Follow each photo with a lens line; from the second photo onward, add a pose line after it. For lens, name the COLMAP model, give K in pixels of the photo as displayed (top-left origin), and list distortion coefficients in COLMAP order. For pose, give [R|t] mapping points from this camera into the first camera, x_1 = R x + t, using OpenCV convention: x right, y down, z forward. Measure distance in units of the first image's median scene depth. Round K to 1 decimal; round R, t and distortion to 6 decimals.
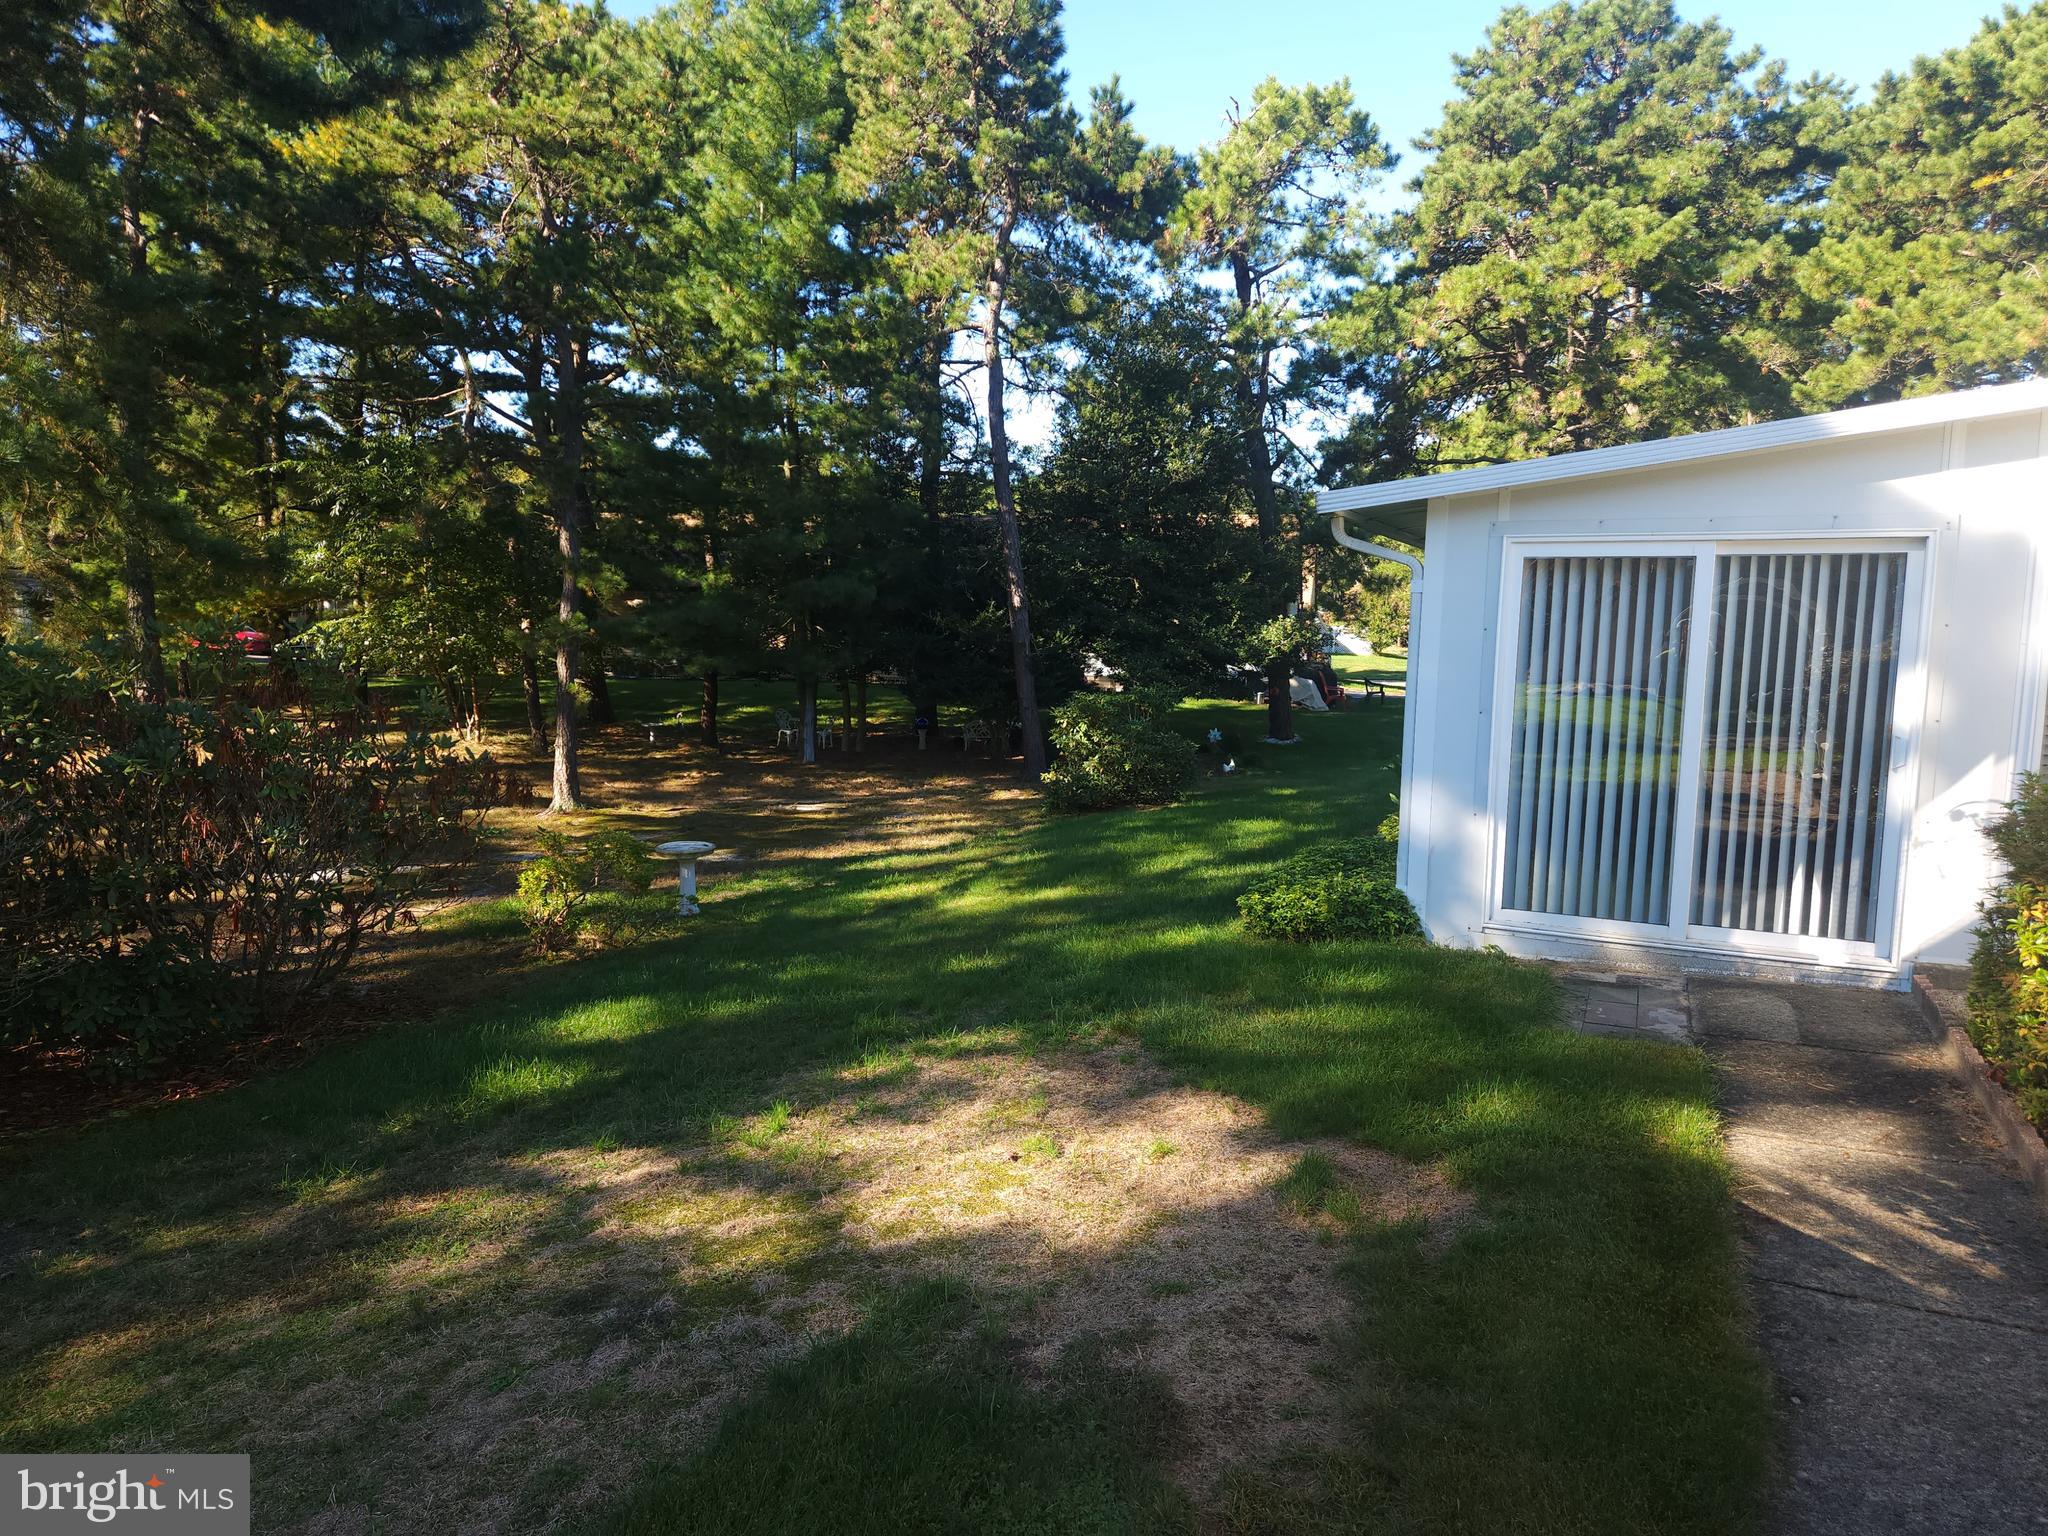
lens RADIAL K [[1352.1, 0, 1005.2], [0, 1352.1, 778.4], [0, 0, 1]] dist [0.079053, -0.069051]
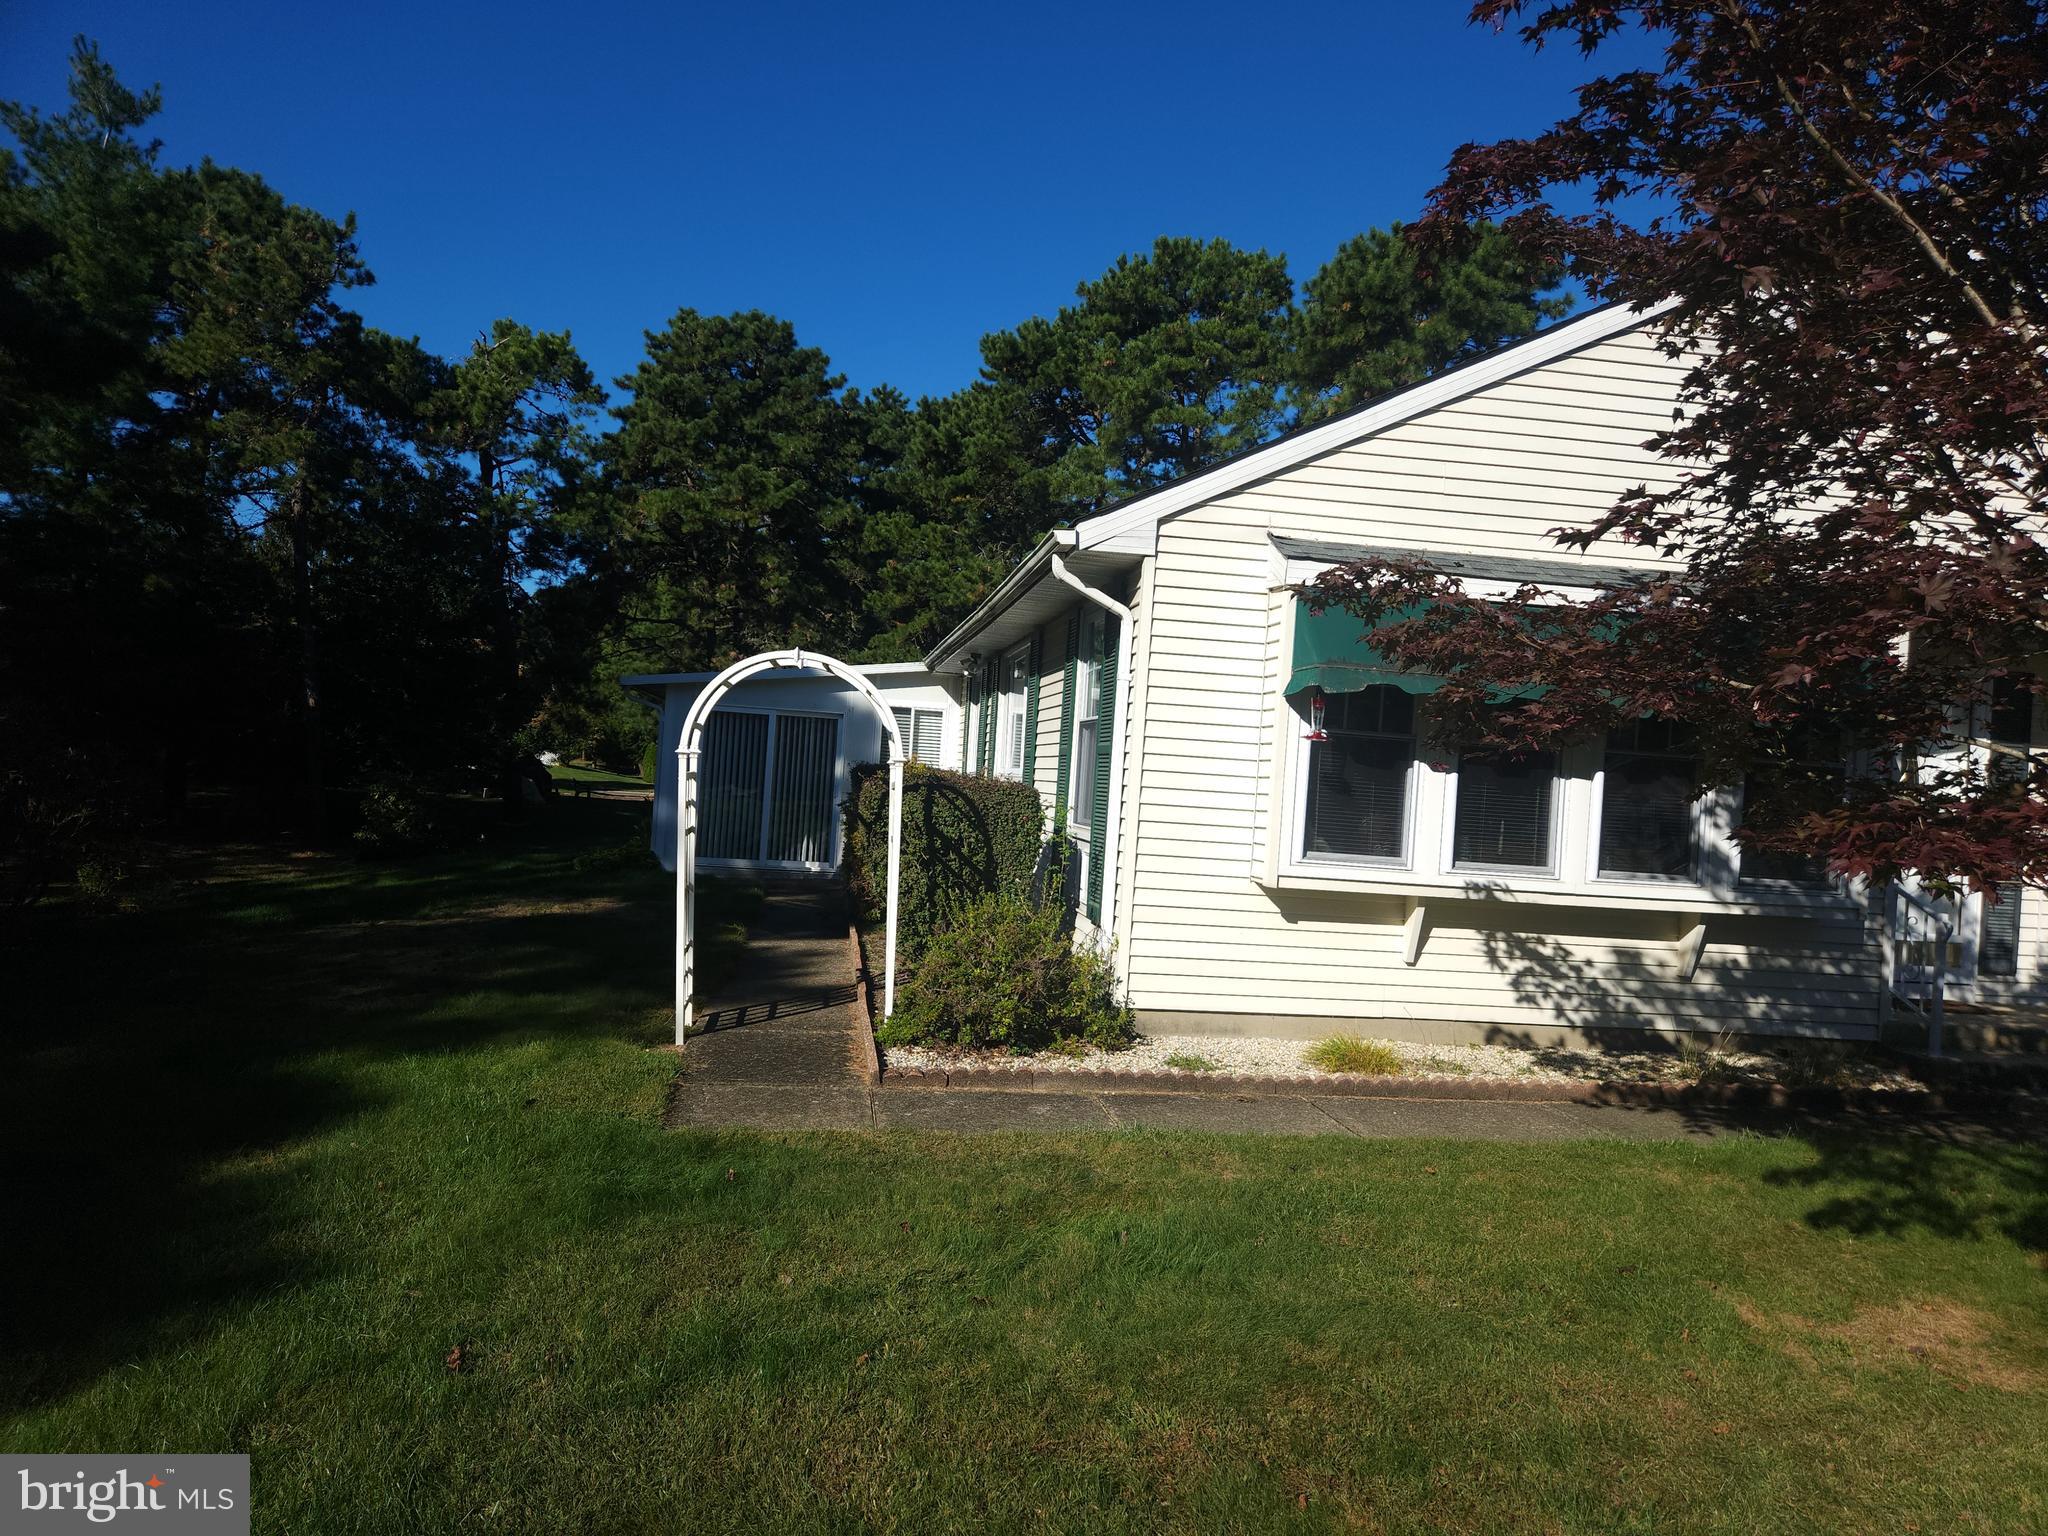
lens RADIAL K [[1352.1, 0, 1036.9], [0, 1352.1, 782.2], [0, 0, 1]] dist [0.079053, -0.069051]
pose [[0.819820, 0.032778, 0.571683, -0.166023], [0.014681, 0.996829, -0.078208, 0.052699], [-0.572434, 0.072509, 0.816739, -0.420249]]
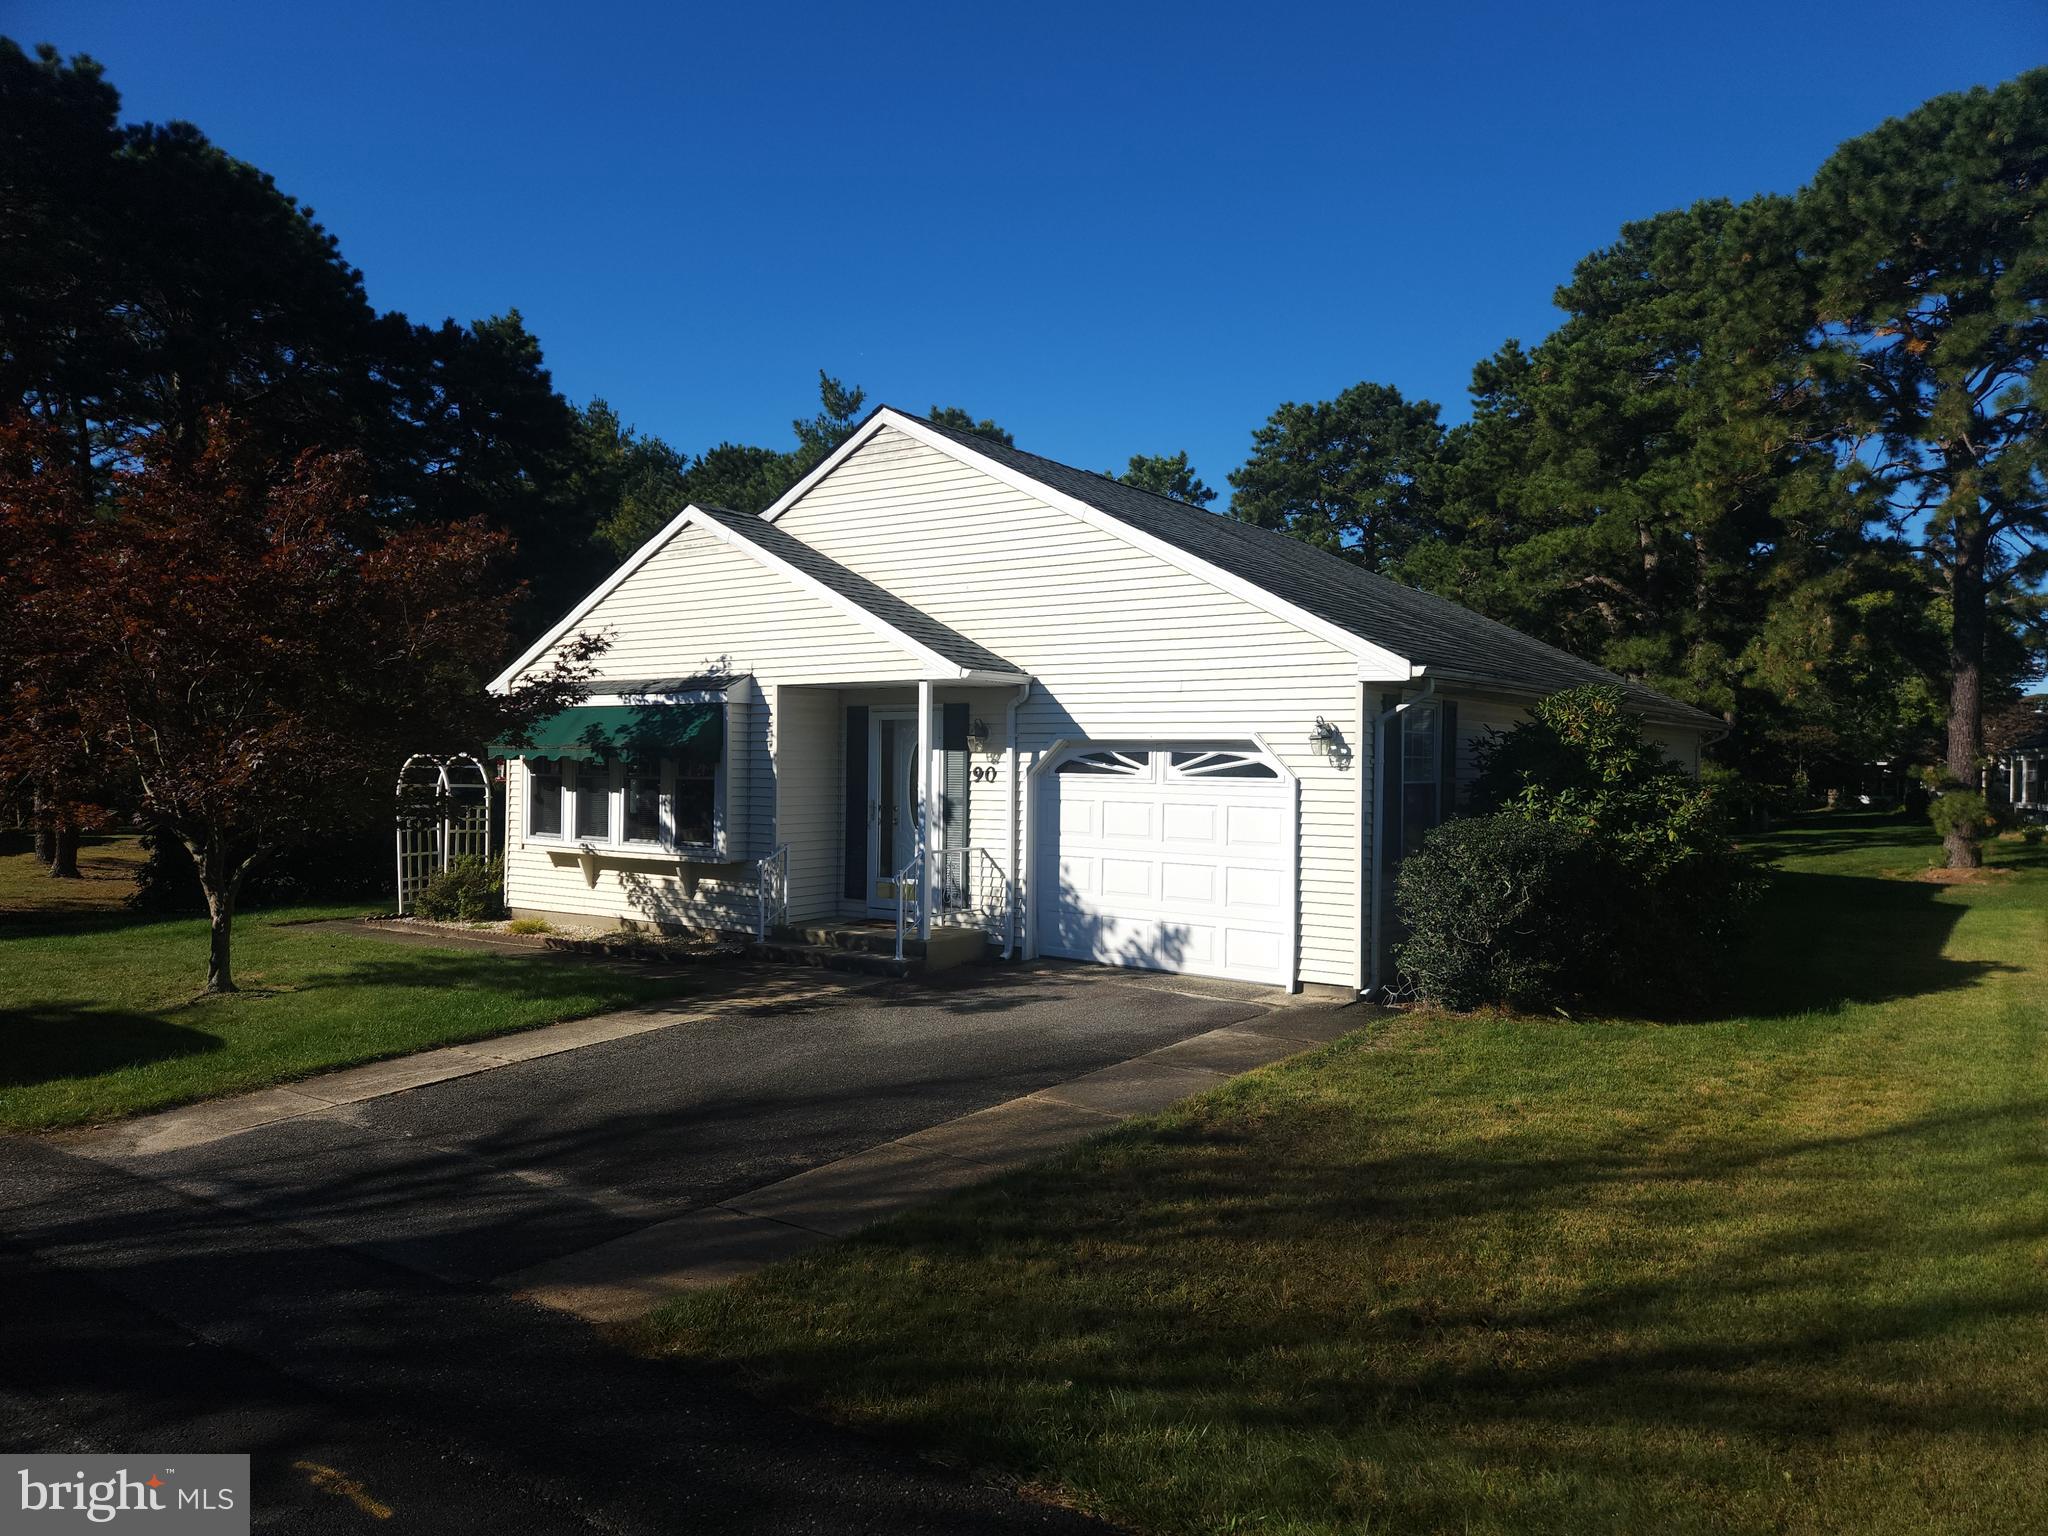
lens RADIAL K [[1352.1, 0, 1023.7], [0, 1352.1, 785.2], [0, 0, 1]] dist [0.079053, -0.069051]
pose [[0.984400, -0.008511, -0.175739, 0.474190], [-0.008357, 0.995440, -0.095021, 0.087132], [0.175747, 0.095008, 0.979840, -0.853630]]
